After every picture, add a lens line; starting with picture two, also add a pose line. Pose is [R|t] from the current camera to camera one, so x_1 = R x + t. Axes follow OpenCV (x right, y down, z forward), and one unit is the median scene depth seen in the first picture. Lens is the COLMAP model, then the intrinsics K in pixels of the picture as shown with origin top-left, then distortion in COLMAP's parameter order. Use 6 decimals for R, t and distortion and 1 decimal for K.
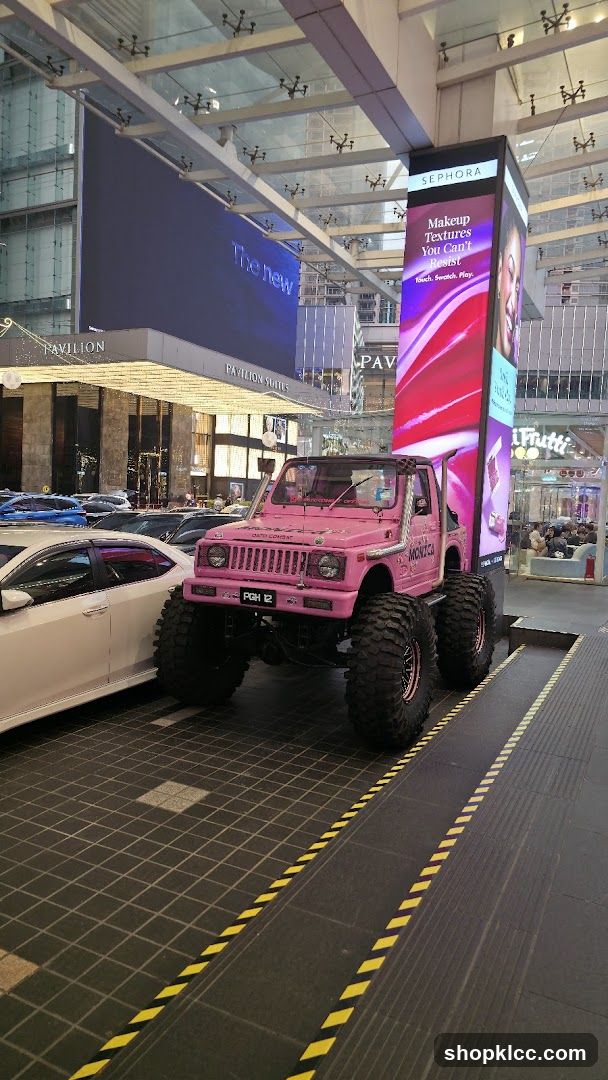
lens RADIAL K [[731.8, 0, 301.9], [0, 731.8, 538.0], [0, 0, 1]] dist [-0.004625, 0.000396]
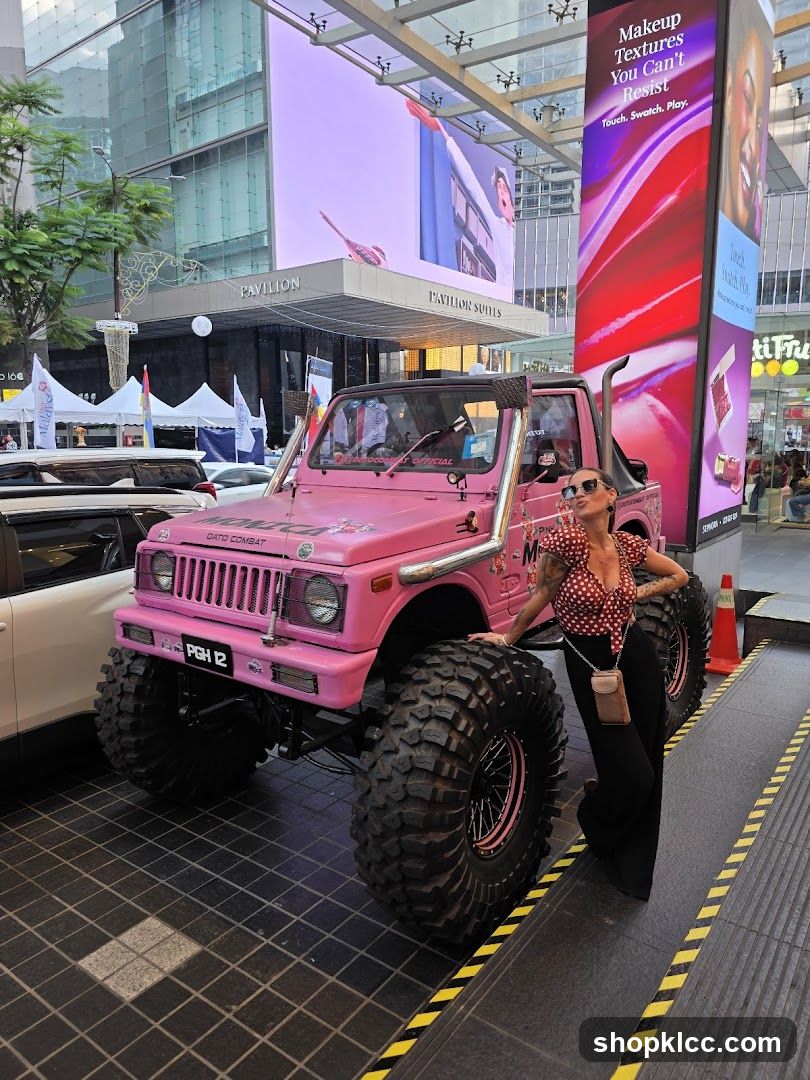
lens RADIAL K [[765.8, 0, 408.5], [0, 765.8, 544.3], [0, 0, 1]] dist [0.020143, -0.025456]
pose [[0.987138, -0.022052, -0.158344, 0.082548], [0.034785, 0.996339, 0.078095, -0.017866], [0.156043, -0.082599, 0.984291, 0.224547]]
